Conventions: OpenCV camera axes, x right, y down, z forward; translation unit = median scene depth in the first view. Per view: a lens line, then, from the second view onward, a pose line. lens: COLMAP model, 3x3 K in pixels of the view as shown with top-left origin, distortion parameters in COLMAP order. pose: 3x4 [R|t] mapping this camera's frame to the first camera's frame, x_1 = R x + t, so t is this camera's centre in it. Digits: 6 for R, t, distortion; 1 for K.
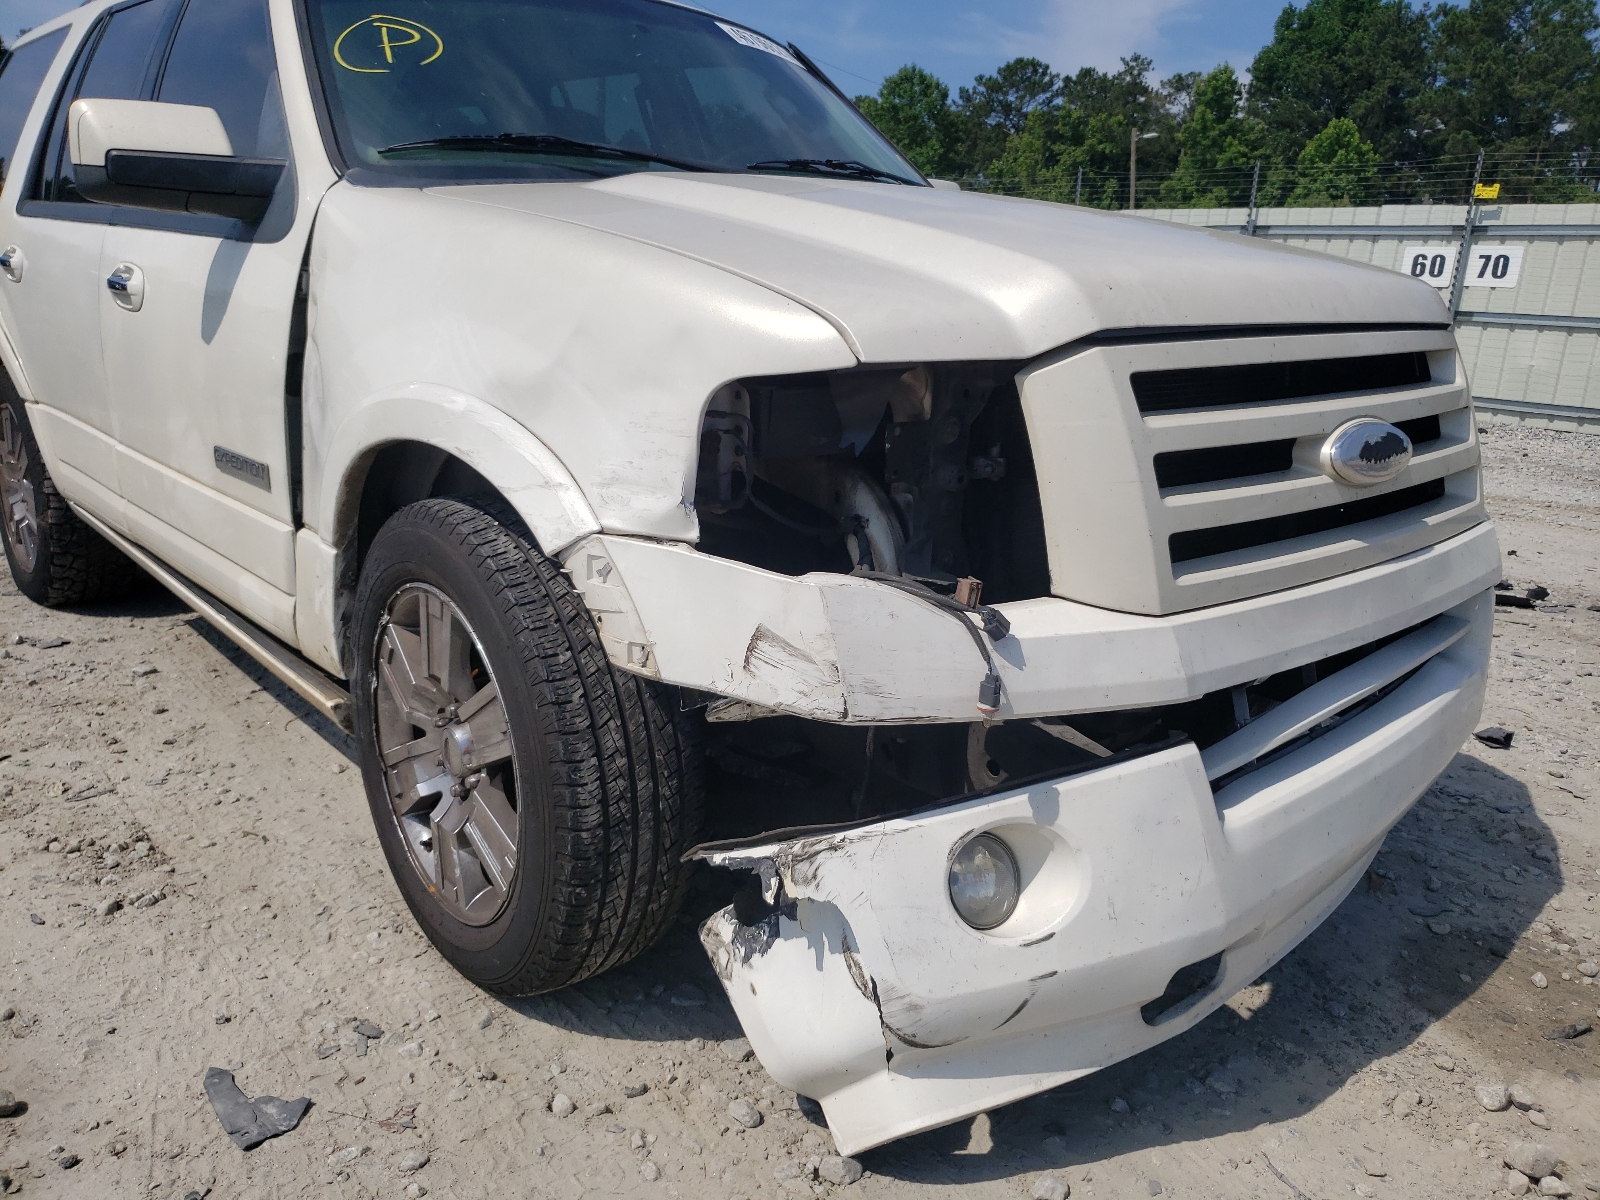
lens RADIAL K [[1244.9, 0, 803.5], [0, 1244.9, 600.4], [0, 0, 1]] dist [-0.004084, 0.028125]
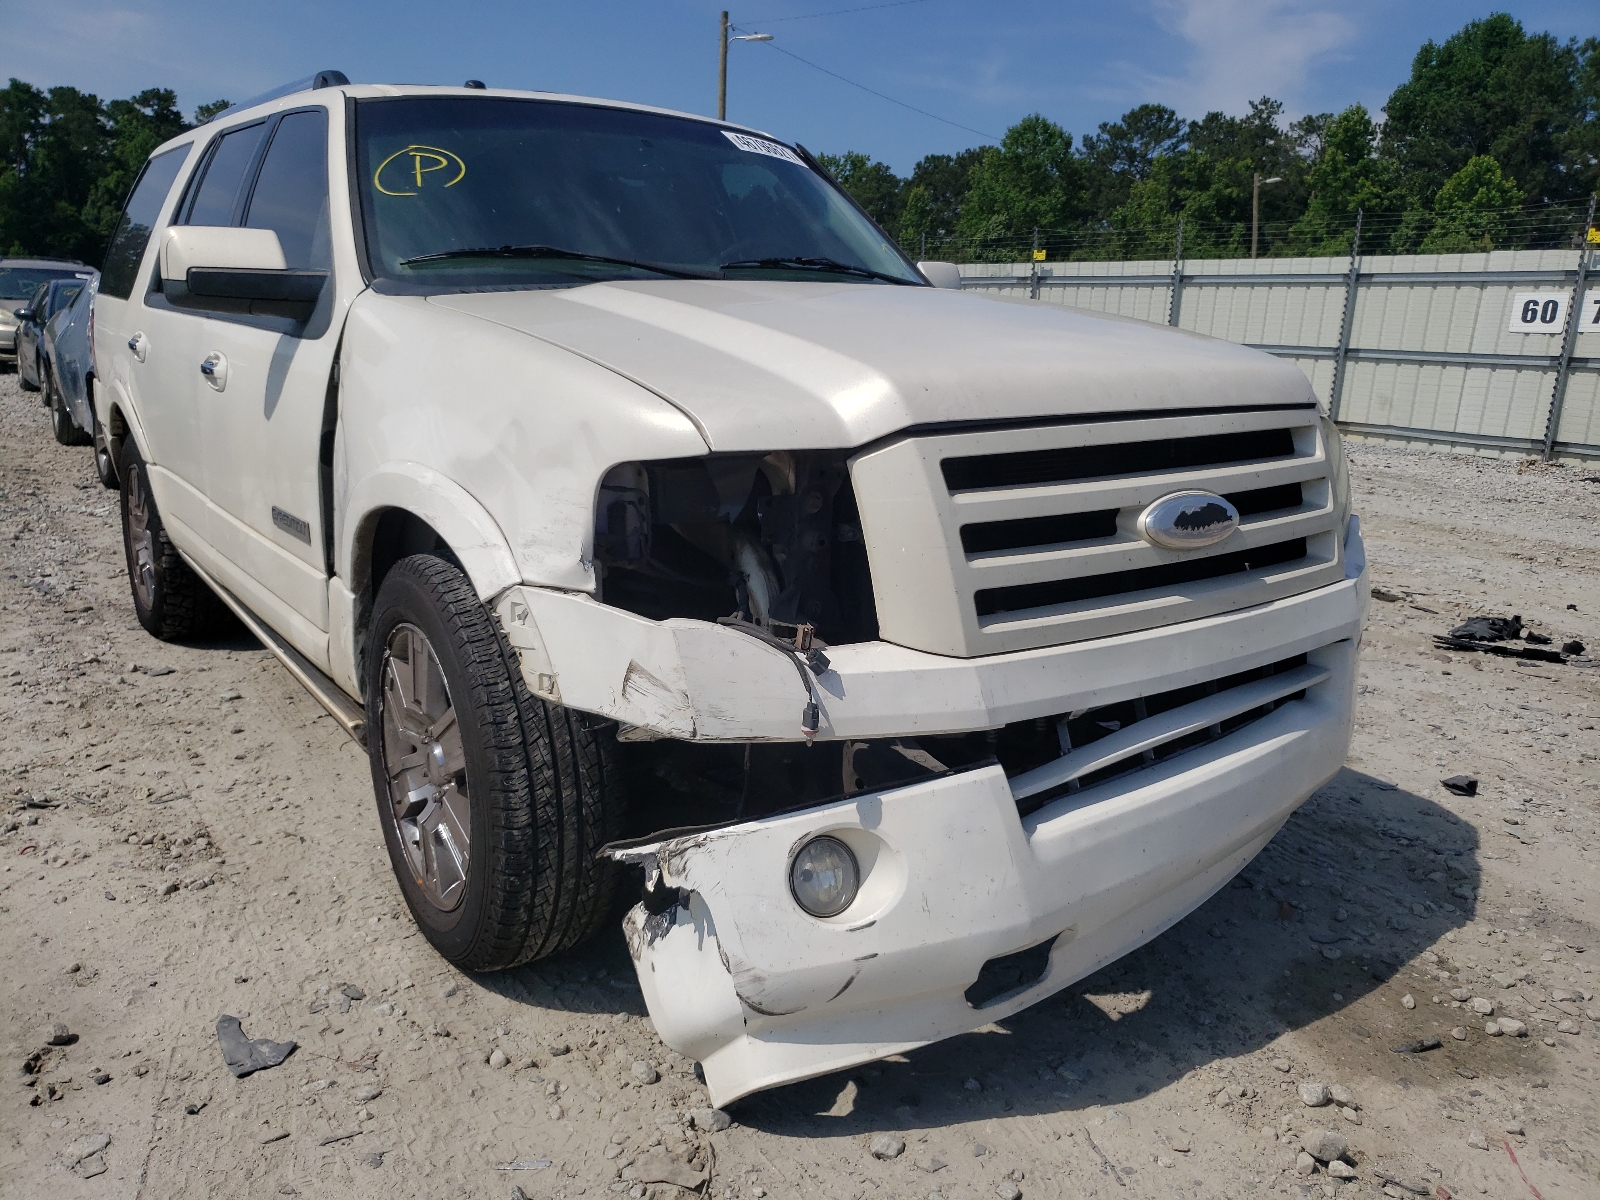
lens RADIAL K [[1244.9, 0, 801.5], [0, 1244.9, 600.2], [0, 0, 1]] dist [-0.004084, 0.028125]
pose [[0.994749, 0.010446, -0.101809, 0.196094], [-0.014093, 0.999282, -0.035168, 0.000702], [0.101369, 0.036418, 0.994182, -0.165545]]
